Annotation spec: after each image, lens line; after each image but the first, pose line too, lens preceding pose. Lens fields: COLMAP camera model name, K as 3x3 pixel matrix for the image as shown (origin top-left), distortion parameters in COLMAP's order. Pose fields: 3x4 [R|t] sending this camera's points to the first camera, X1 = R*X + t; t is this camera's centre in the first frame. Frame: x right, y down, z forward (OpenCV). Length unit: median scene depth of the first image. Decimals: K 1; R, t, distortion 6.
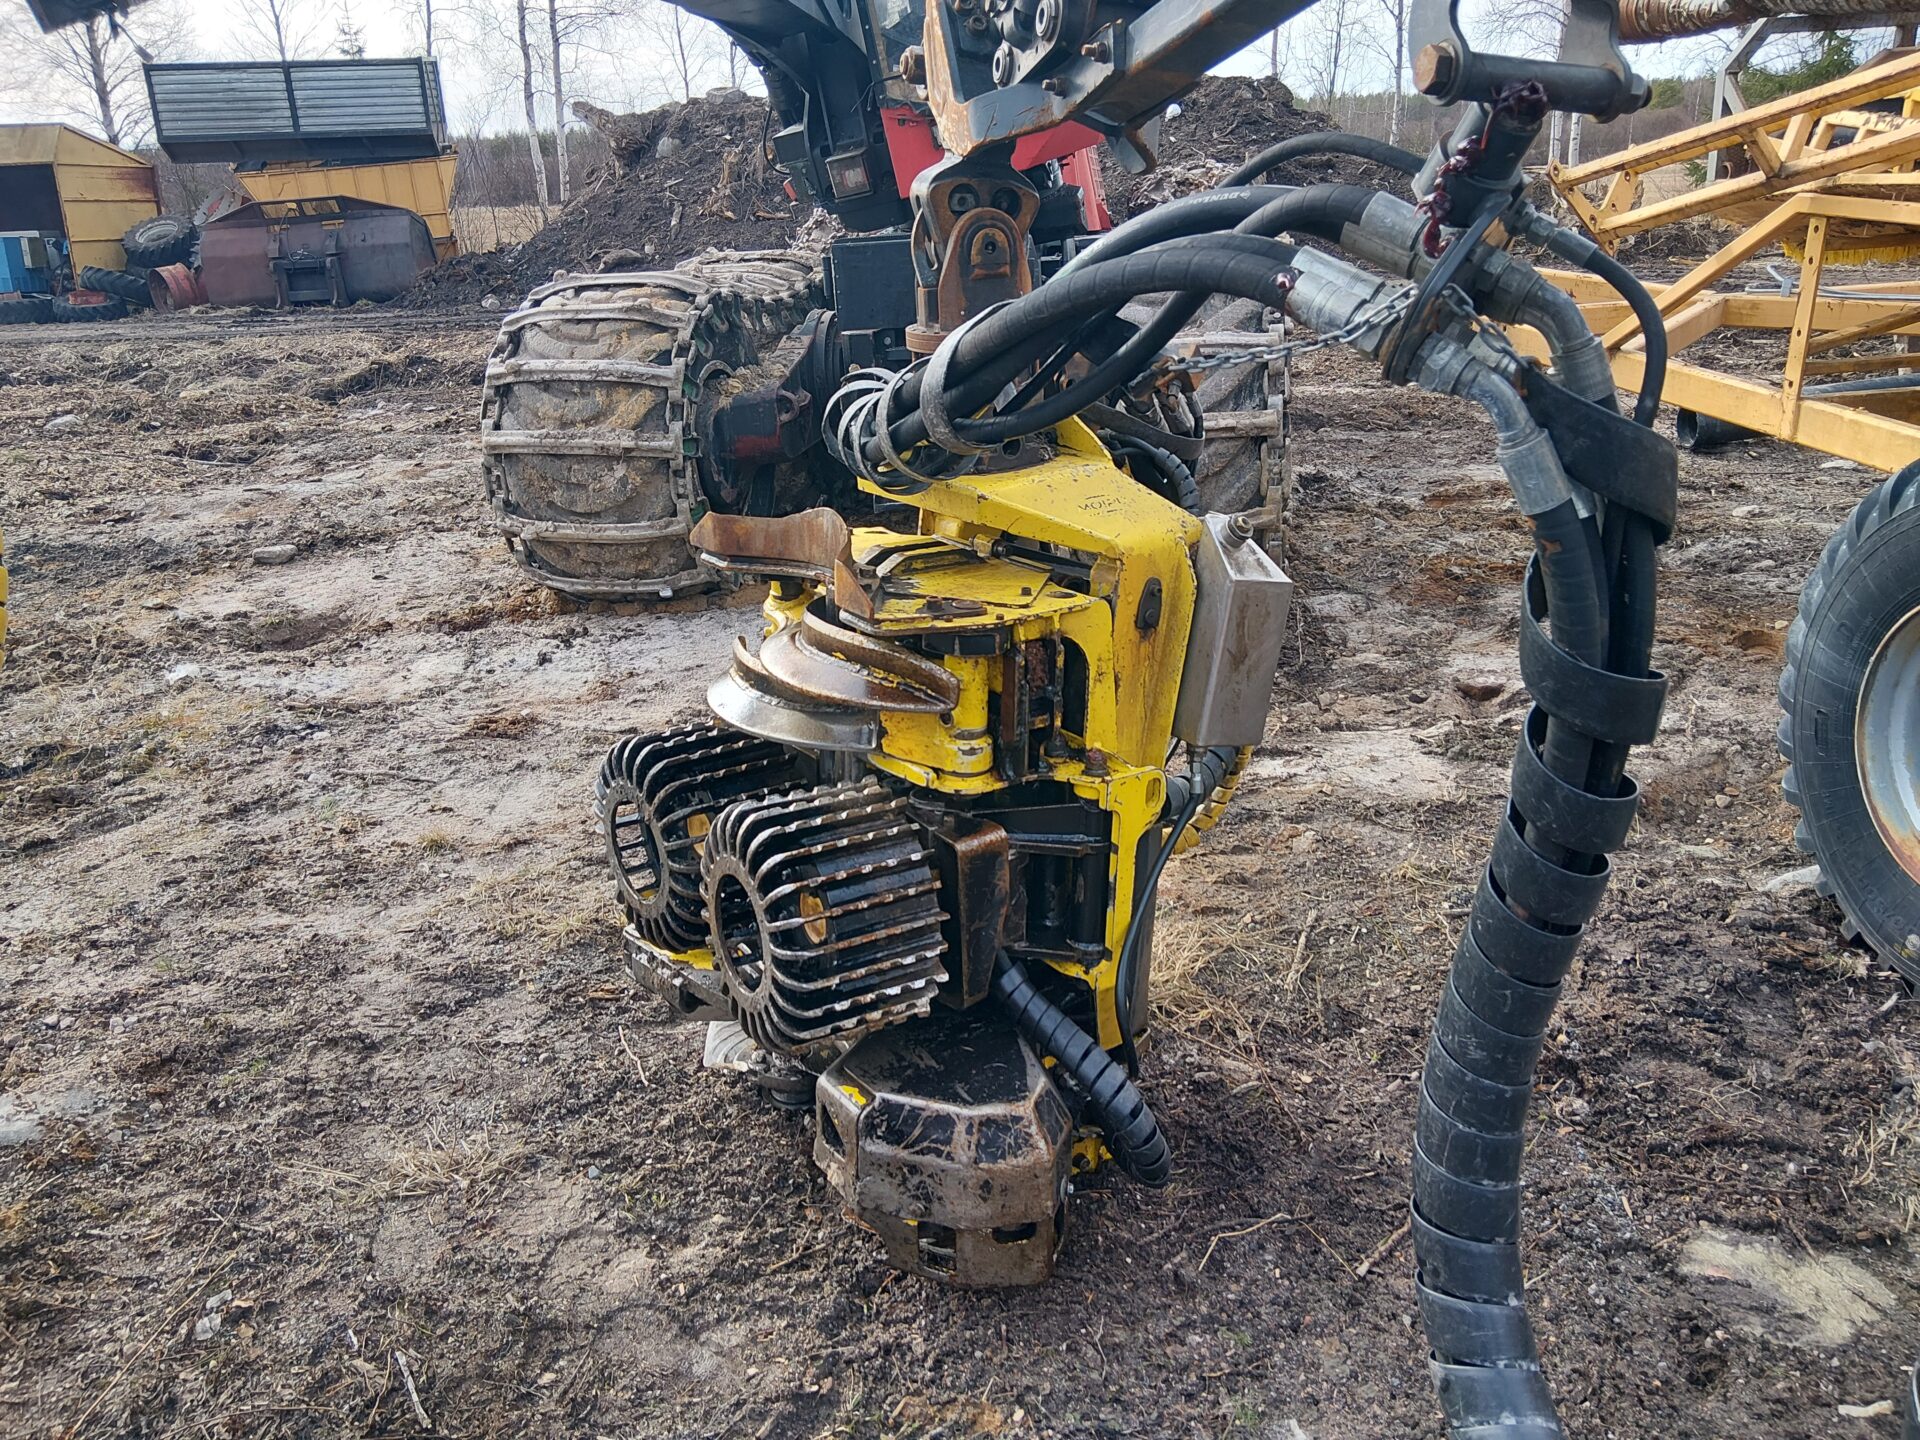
lens RADIAL K [[1366.7, 0, 955.7], [0, 1366.7, 727.5], [0, 0, 1]] dist [0.087749, -0.121092]
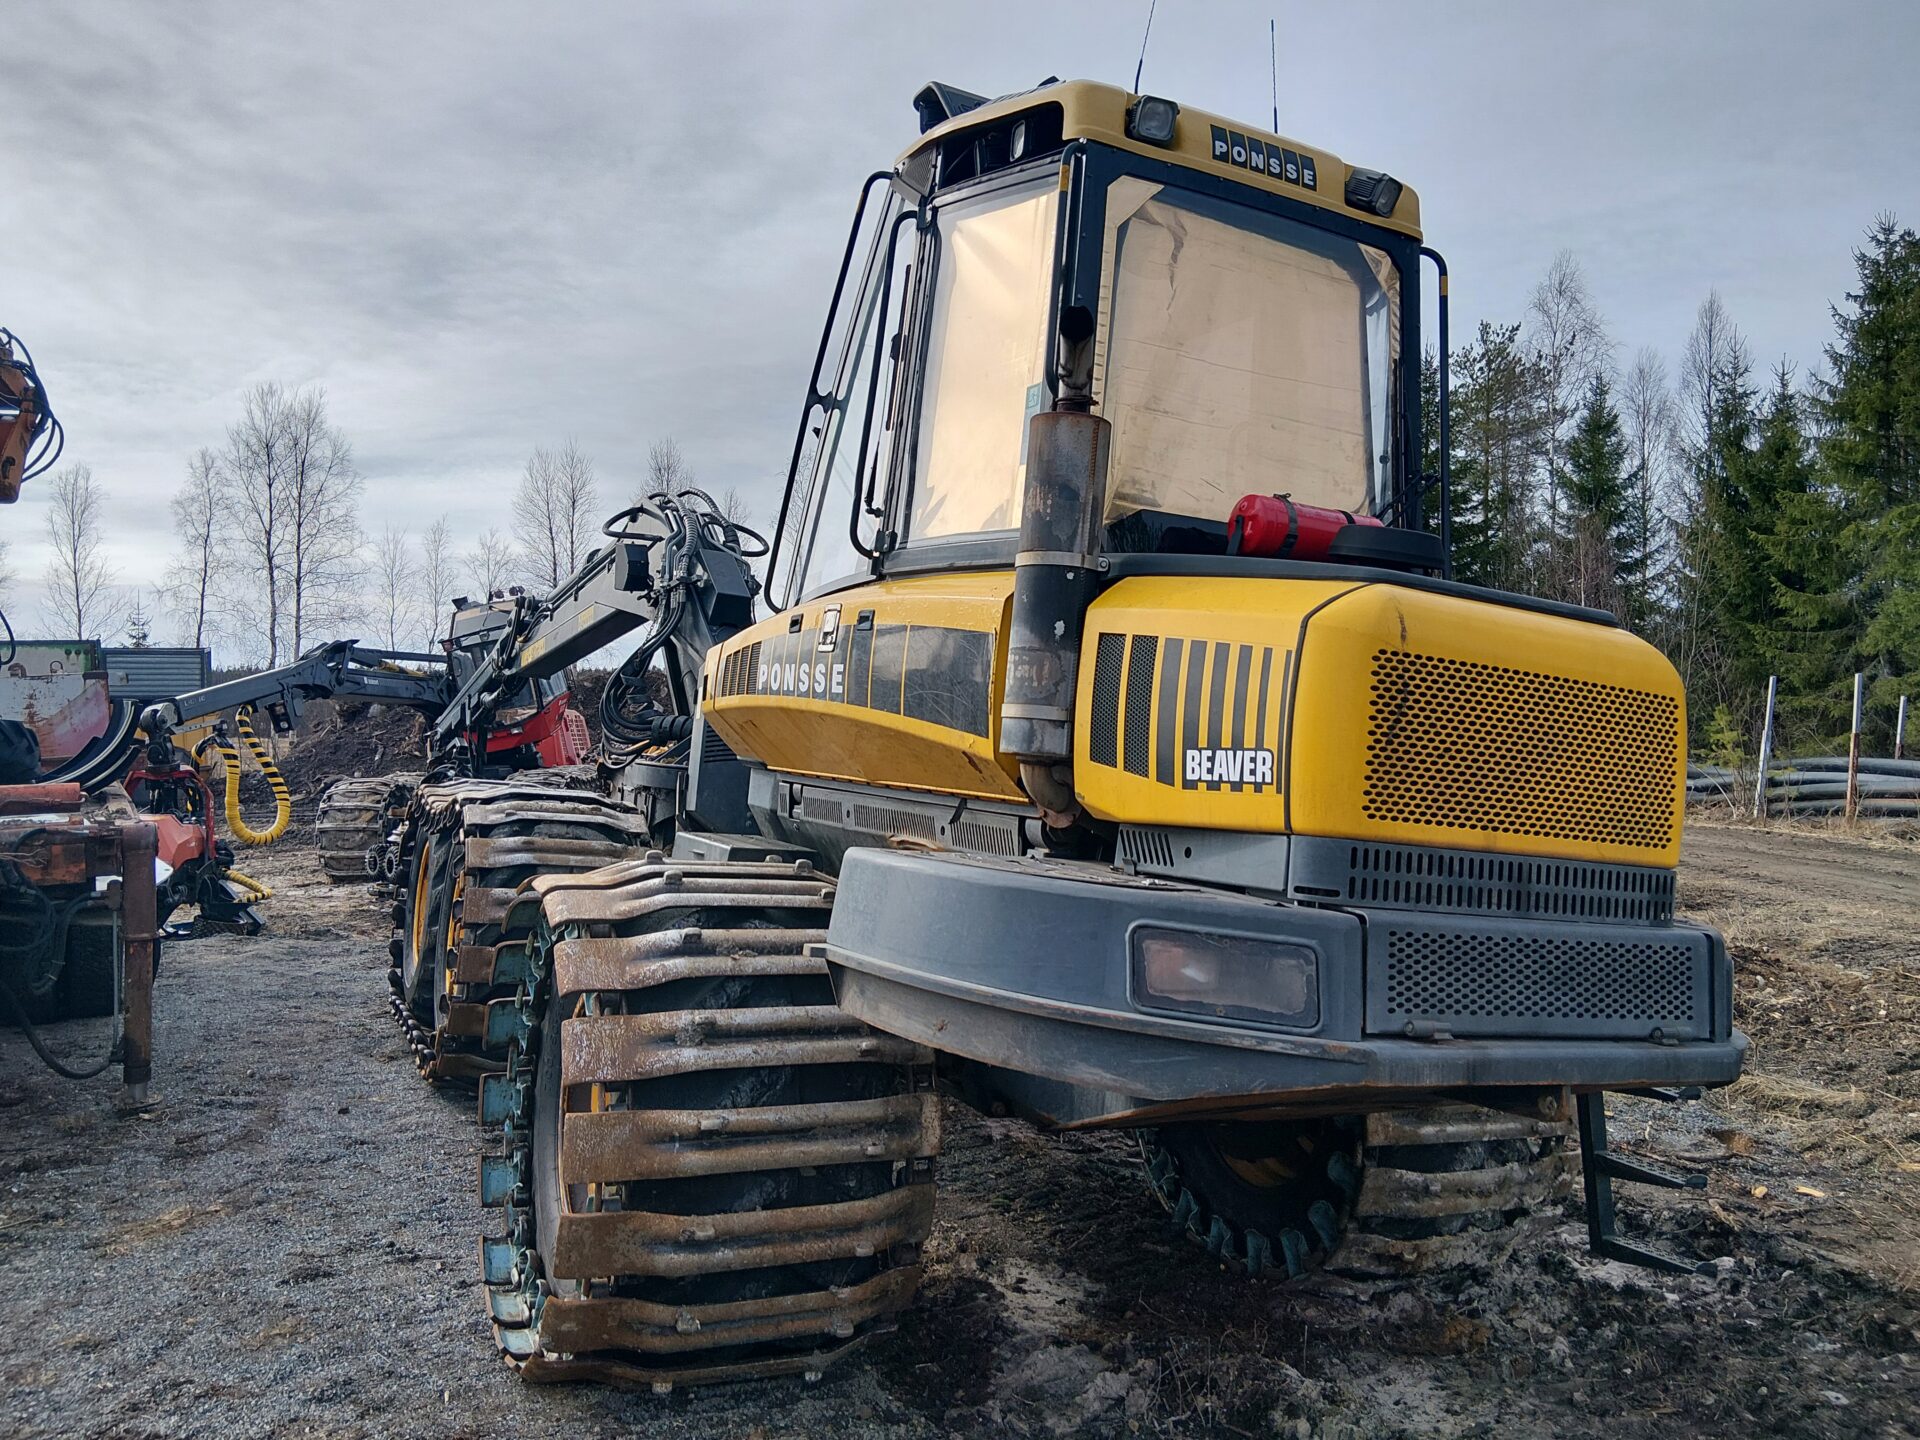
lens RADIAL K [[1366.7, 0, 955.7], [0, 1366.7, 727.5], [0, 0, 1]] dist [0.087749, -0.121092]
pose [[0.977374, 0.011351, 0.211216, 0.432248], [0.064822, 0.934439, -0.350173, 0.803232], [-0.201343, 0.355941, 0.912561, -2.332911]]
